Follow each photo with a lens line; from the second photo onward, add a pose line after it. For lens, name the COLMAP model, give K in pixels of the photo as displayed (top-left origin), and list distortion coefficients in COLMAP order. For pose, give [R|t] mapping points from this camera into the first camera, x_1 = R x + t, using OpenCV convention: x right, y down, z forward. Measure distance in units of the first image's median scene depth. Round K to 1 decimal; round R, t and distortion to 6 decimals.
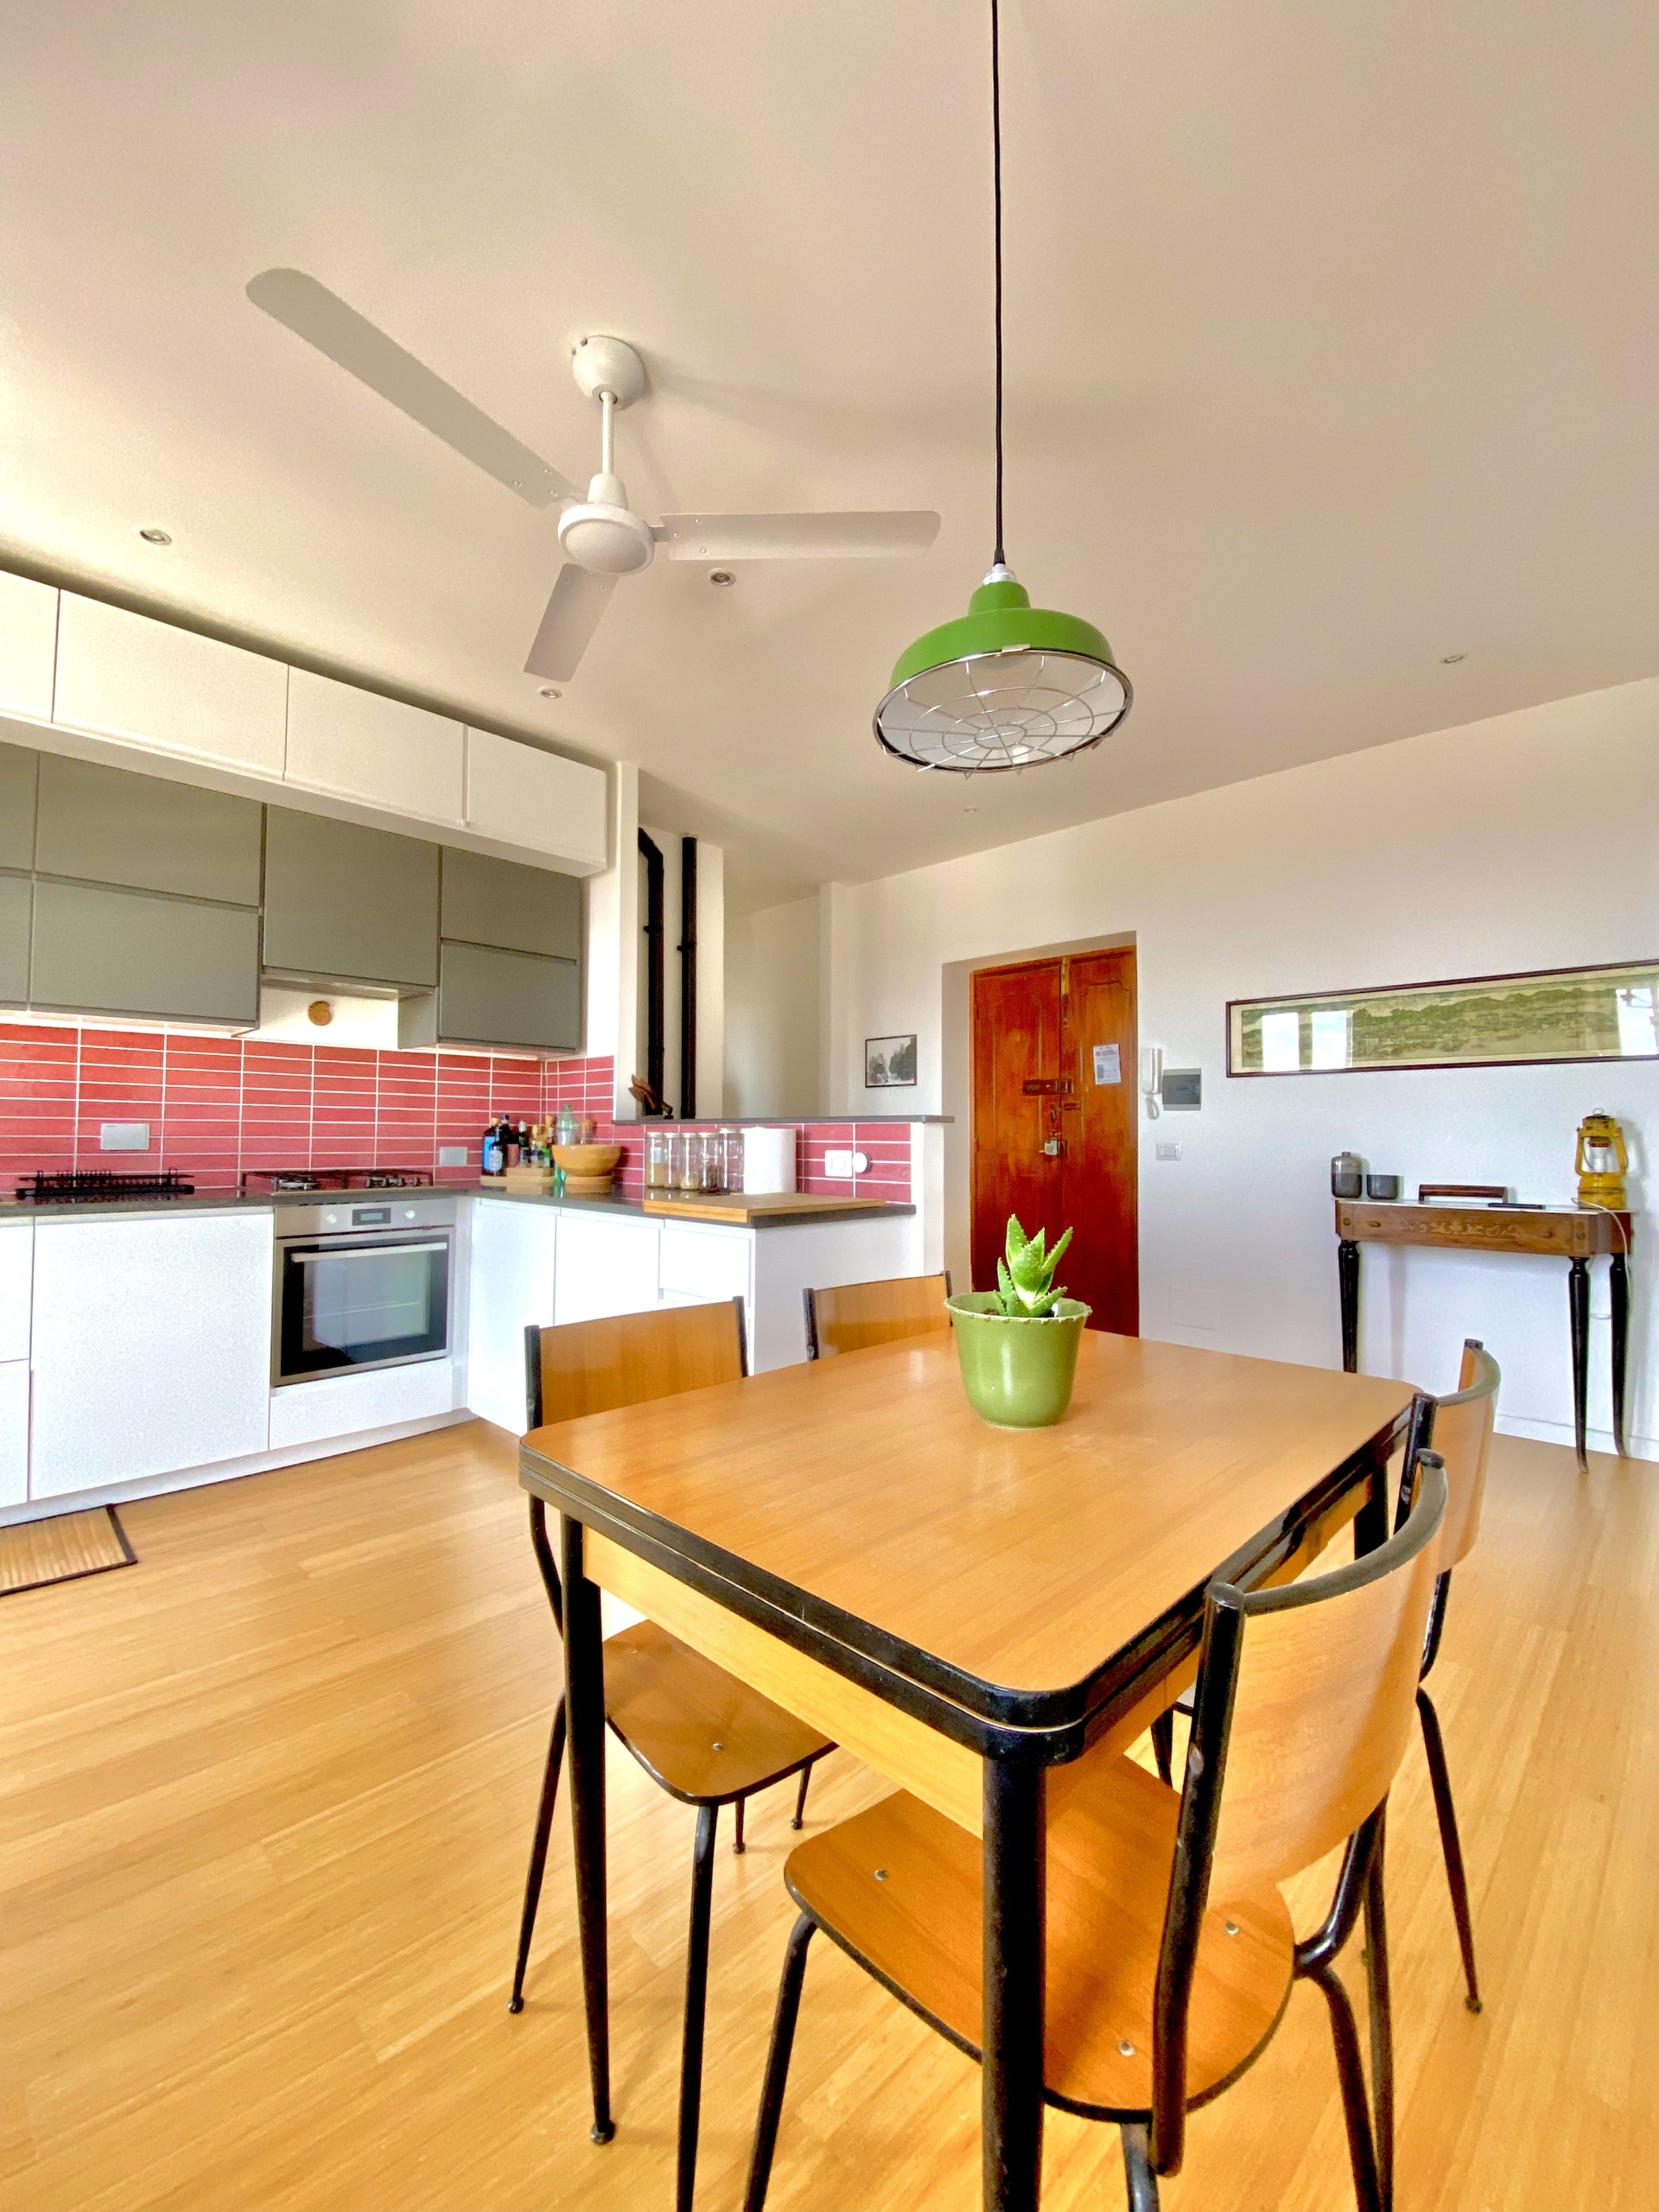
lens RADIAL K [[901.5, 0, 833.0], [0, 901.5, 1111.7], [0, 0, 1]] dist [-0.001941, -0.000023]
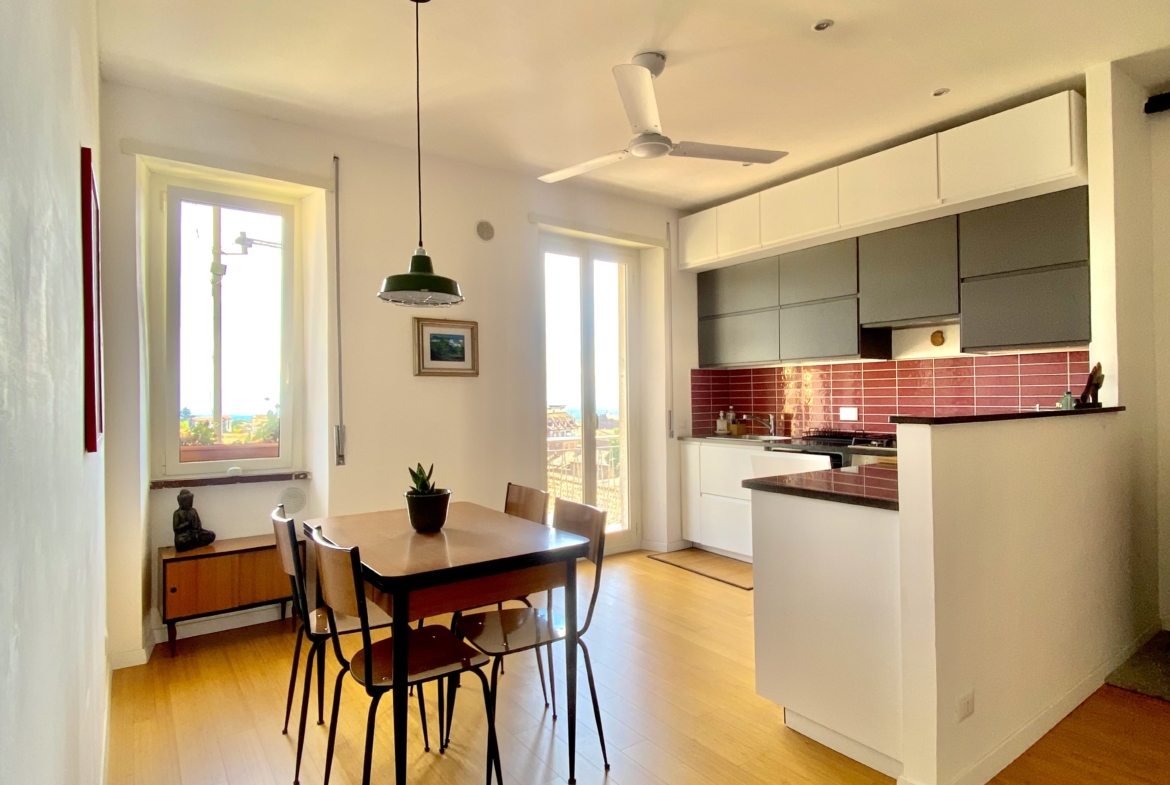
lens RADIAL K [[618.6, 0, 585.0], [0, 618.6, 392.5], [0, 0, 1]] dist [0.008067, 0.000347]
pose [[-0.166327, -0.010450, -0.986015, 0.730658], [0.038542, 0.999111, -0.017091, -0.020638], [0.985317, -0.040845, -0.165776, 0.648179]]
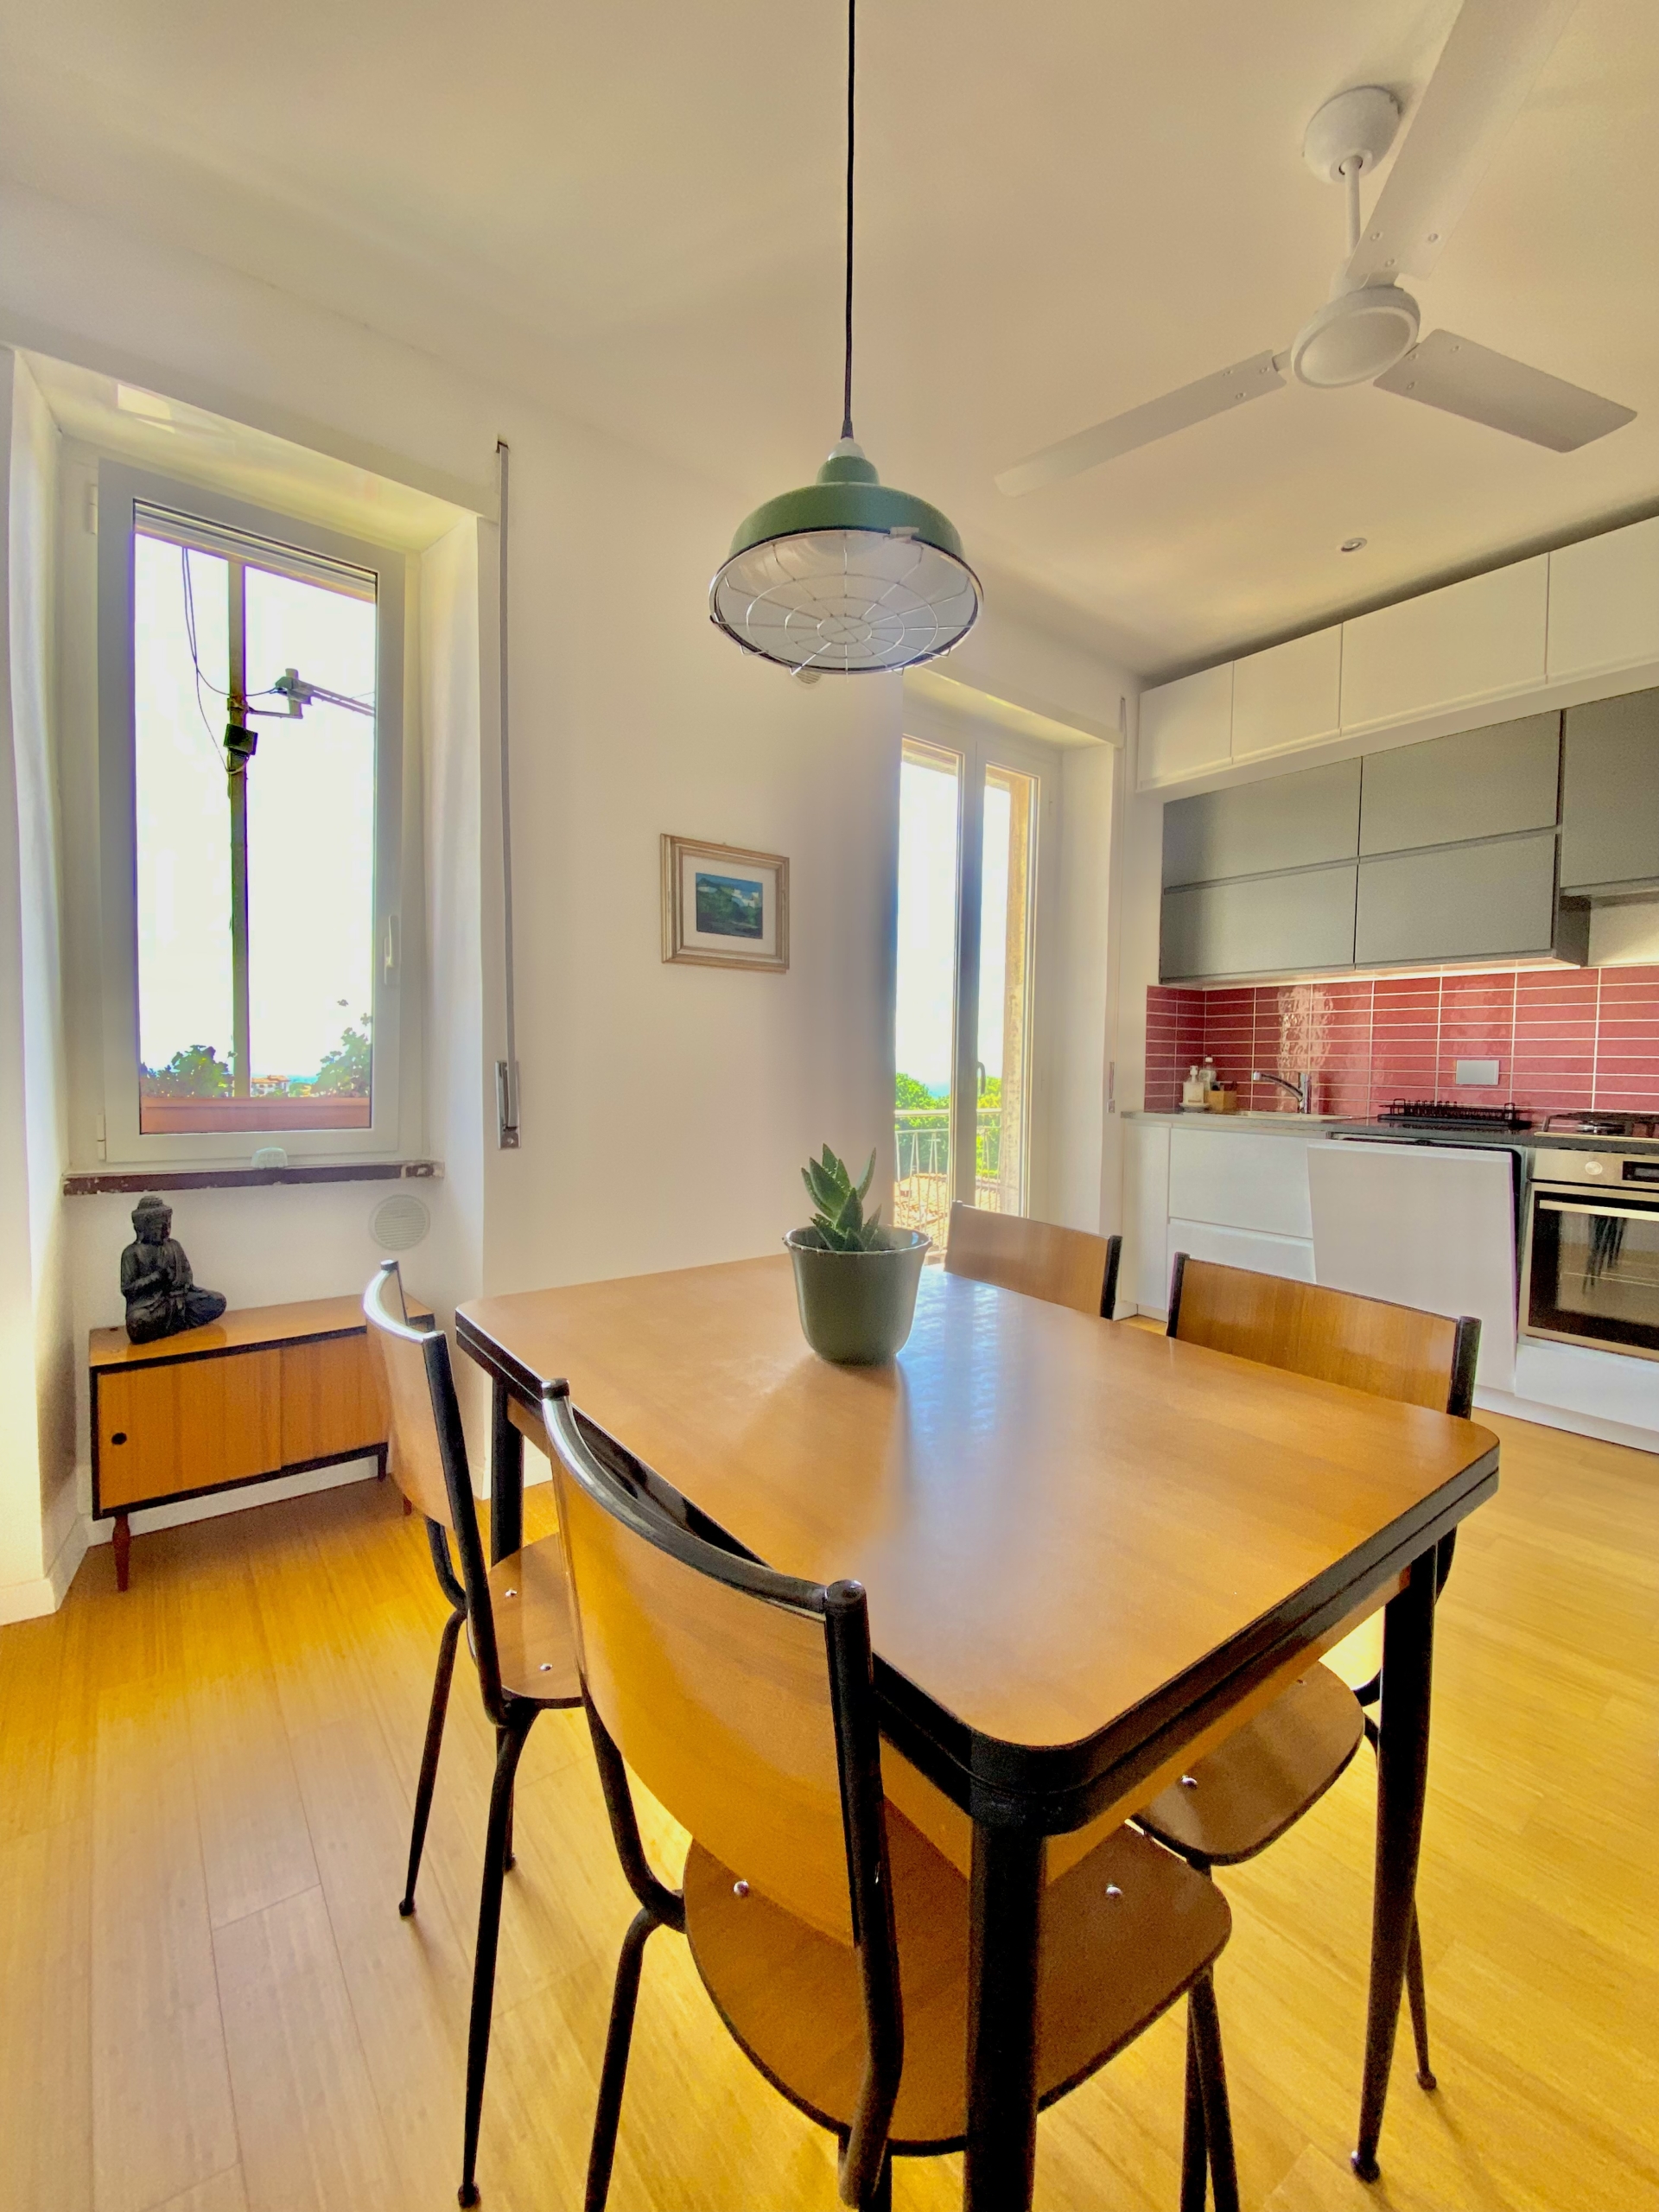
lens RADIAL K [[894.0, 0, 834.9], [0, 894.0, 1101.9], [0, 0, 1]] dist [-0.001547, -0.000271]
pose [[-0.136300, 0.036625, -0.989990, 0.386457], [0.014742, 0.999281, 0.034939, 0.014340], [0.990558, -0.009832, -0.136742, 0.388294]]
